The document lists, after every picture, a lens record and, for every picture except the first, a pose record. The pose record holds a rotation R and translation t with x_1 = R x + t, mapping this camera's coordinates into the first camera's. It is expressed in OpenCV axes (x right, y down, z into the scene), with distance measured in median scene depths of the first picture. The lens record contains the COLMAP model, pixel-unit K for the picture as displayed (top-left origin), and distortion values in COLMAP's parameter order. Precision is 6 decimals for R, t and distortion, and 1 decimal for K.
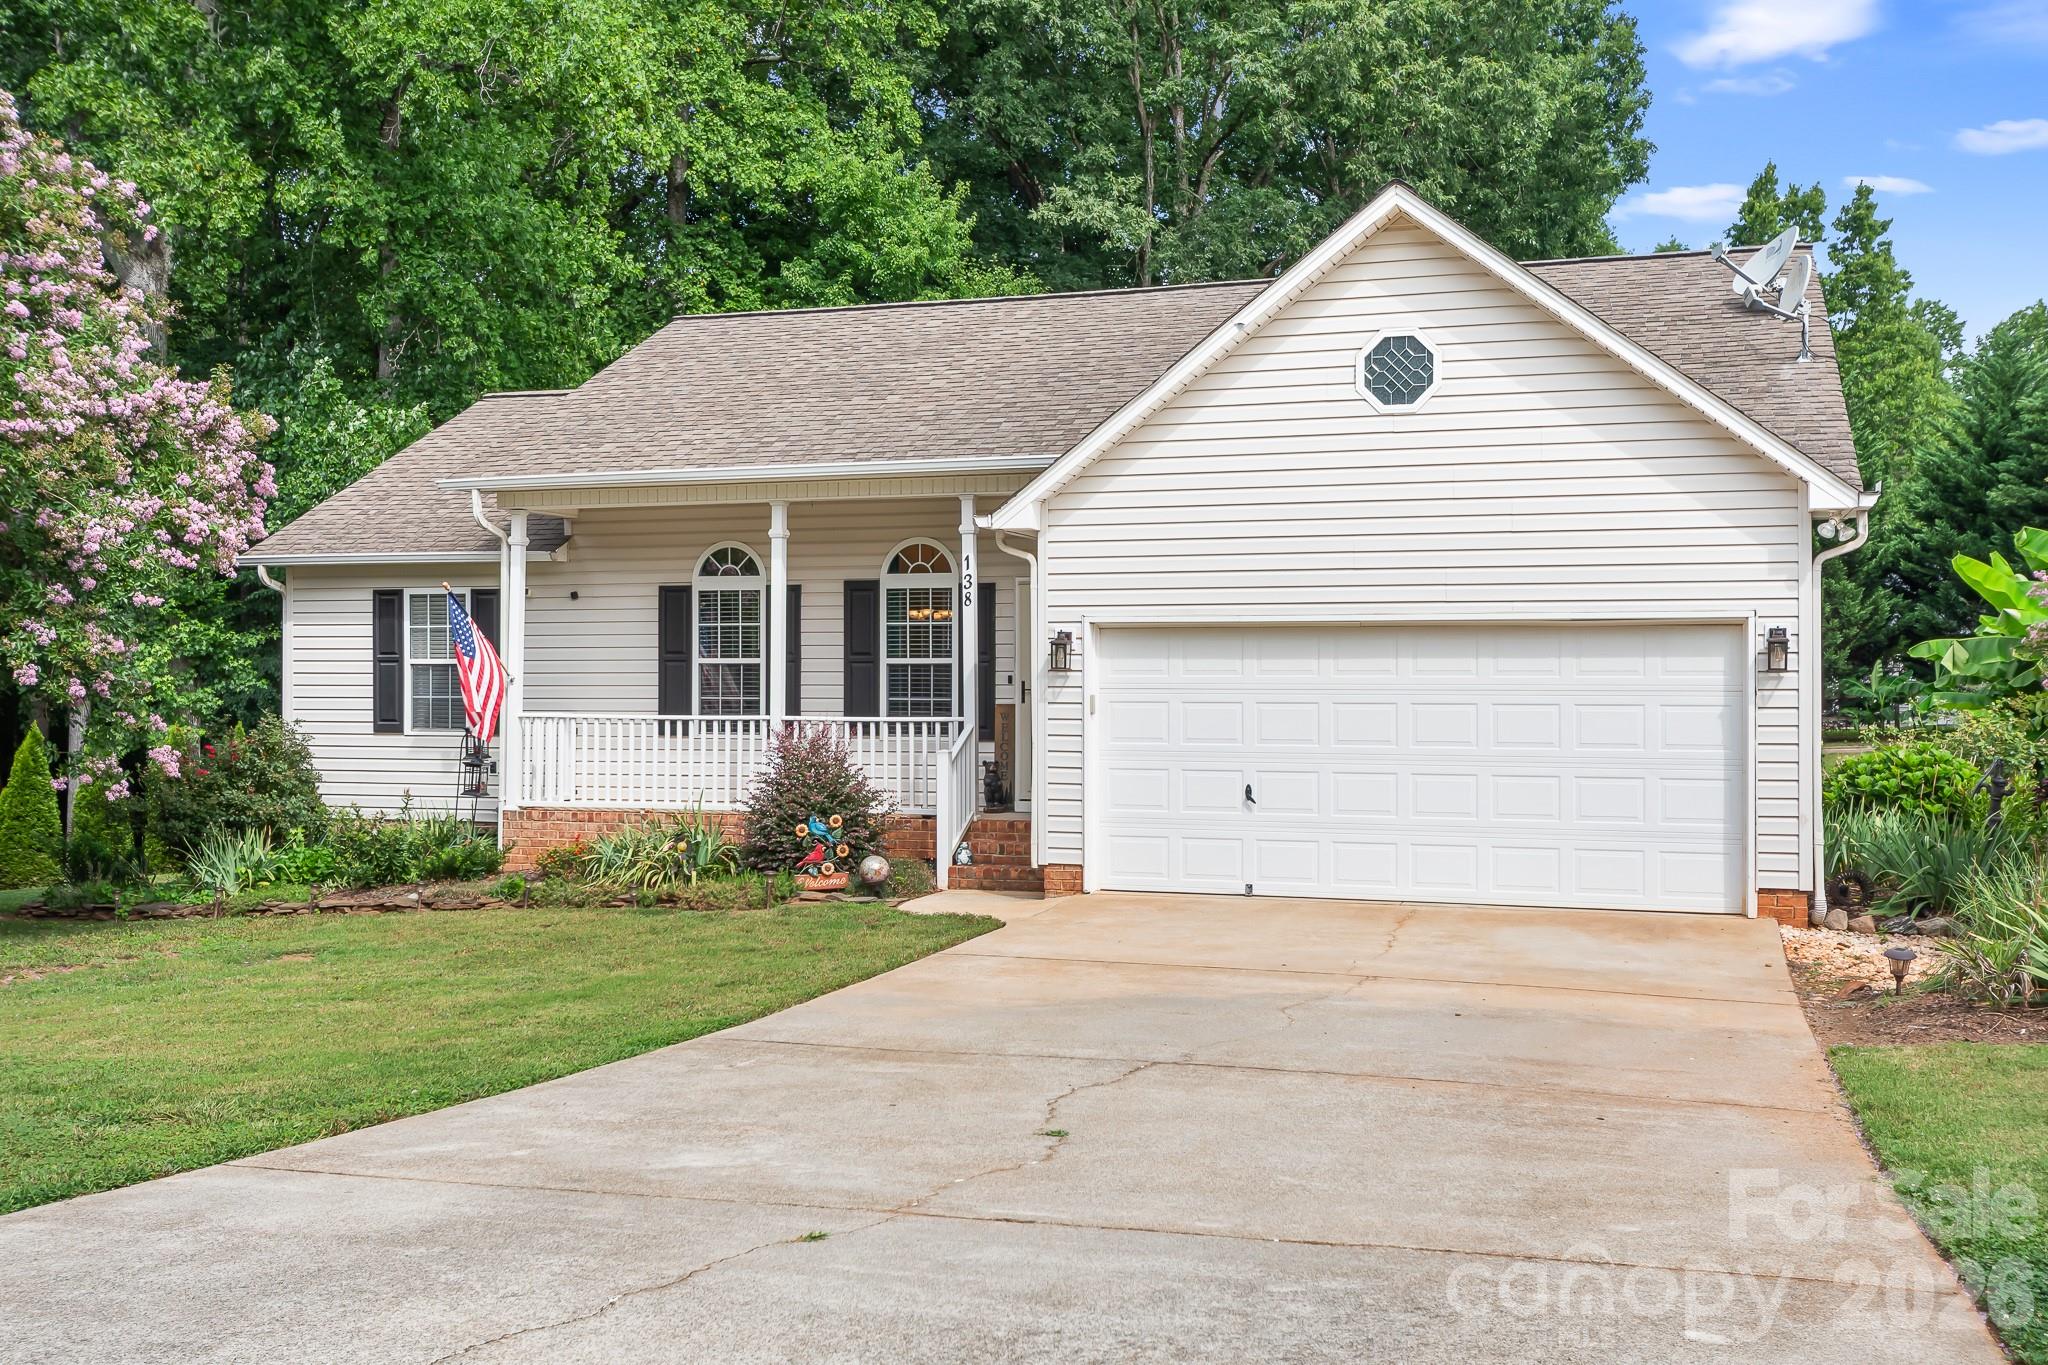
lens RADIAL K [[1861.8, 0, 969.2], [0, 1861.8, 697.3], [0, 0, 1]] dist [0.012643, 0.000000]
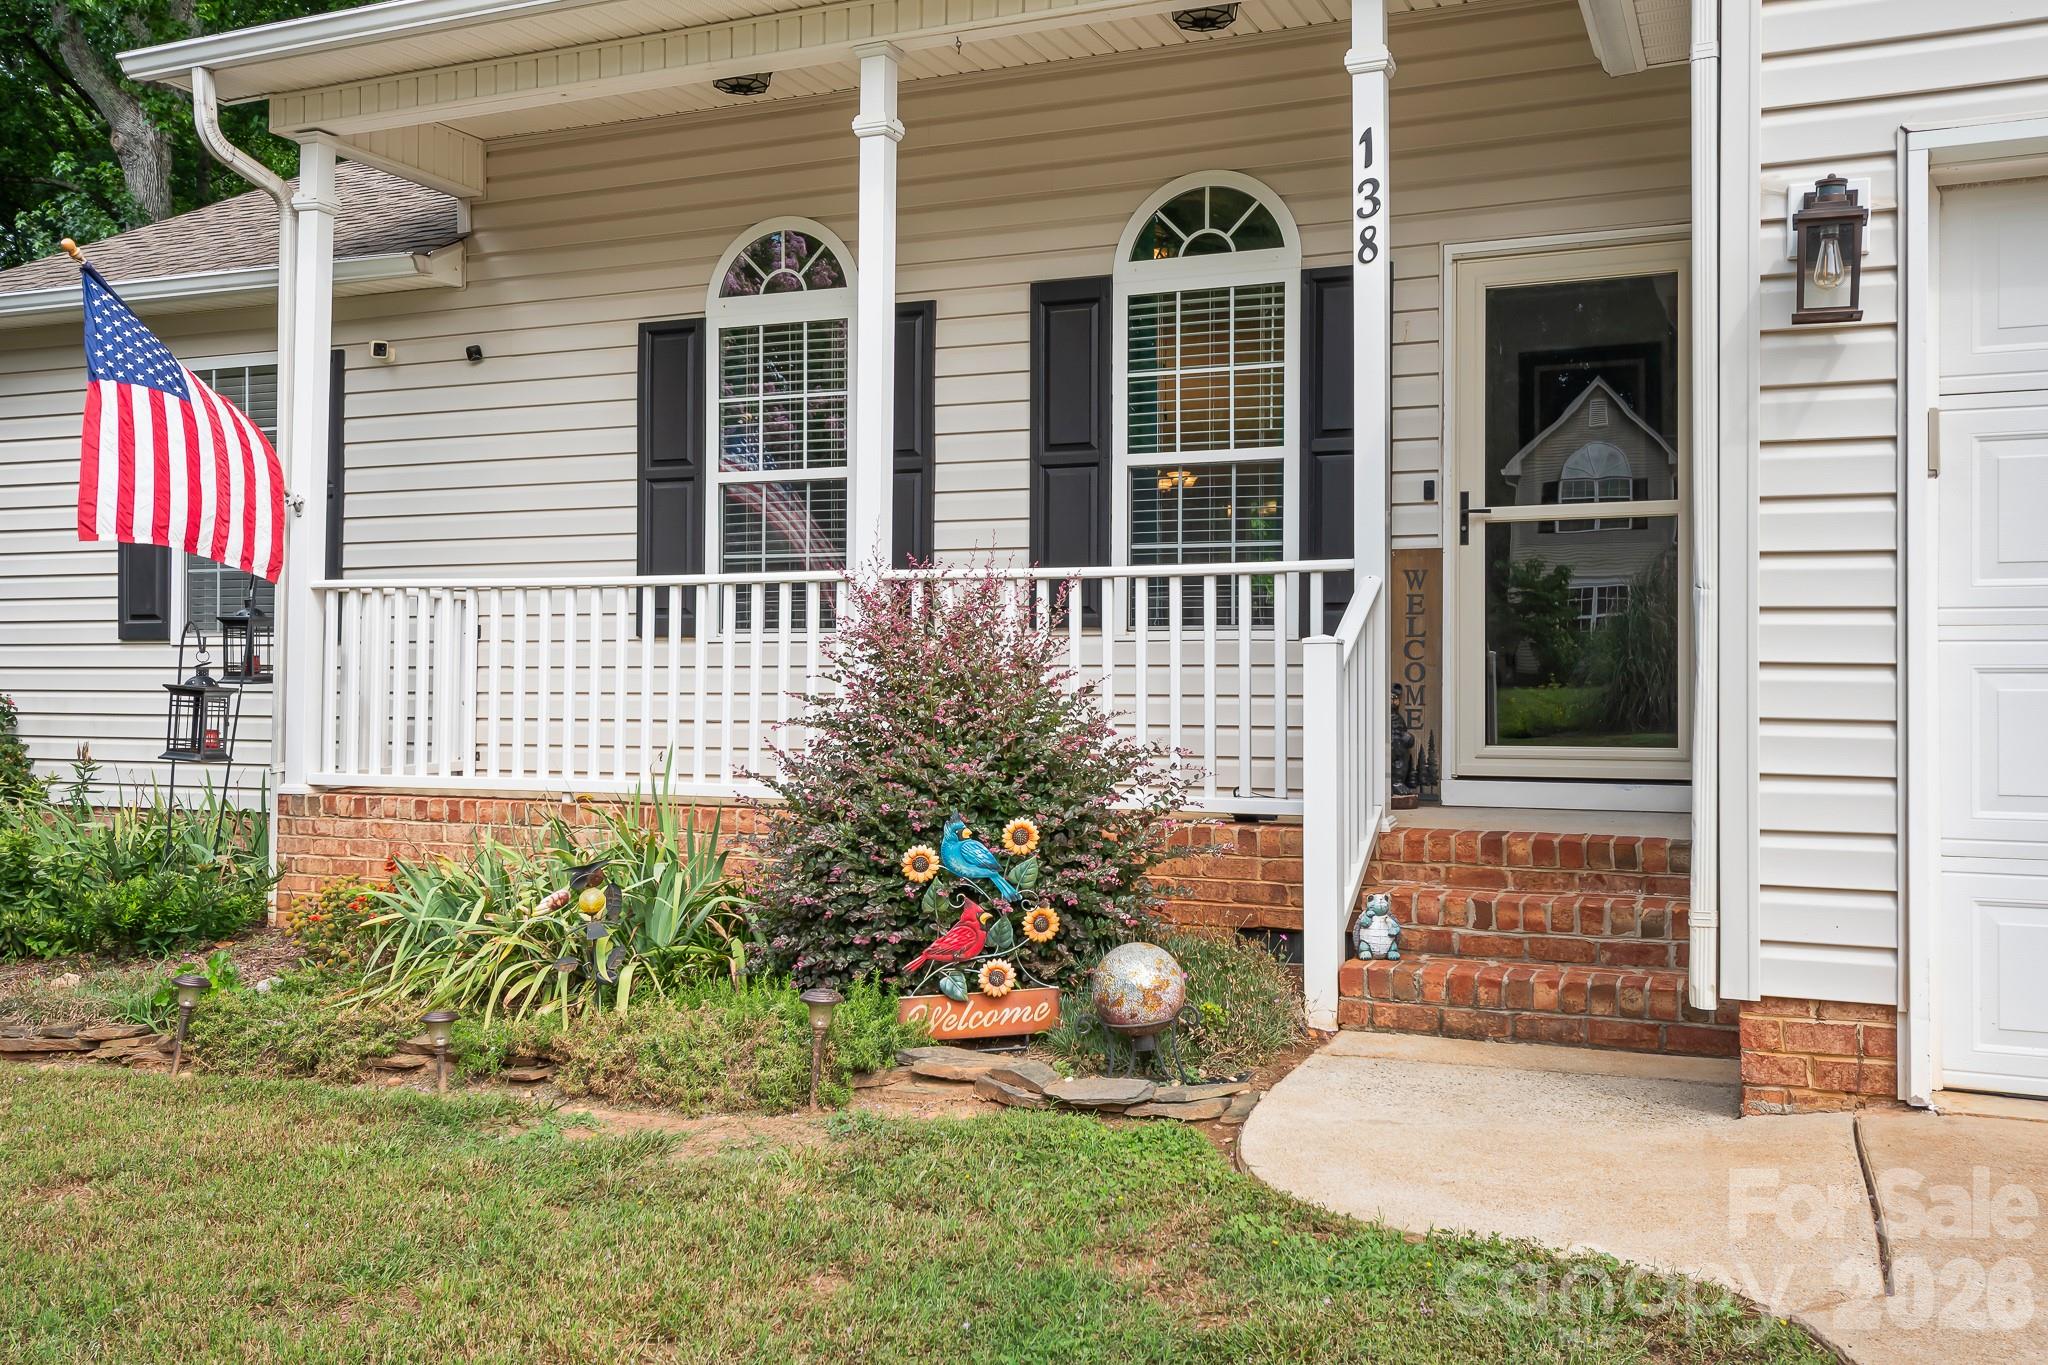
lens RADIAL K [[1715.1, 0, 1008.8], [0, 1715.1, 682.7], [0, 0, 1]] dist [-0.013152, 0.005467]
pose [[0.998093, 0.002759, -0.061662, -0.052237], [-0.002831, 0.999995, -0.001084, 0.037200], [0.061658, 0.001256, 0.998097, 0.657517]]
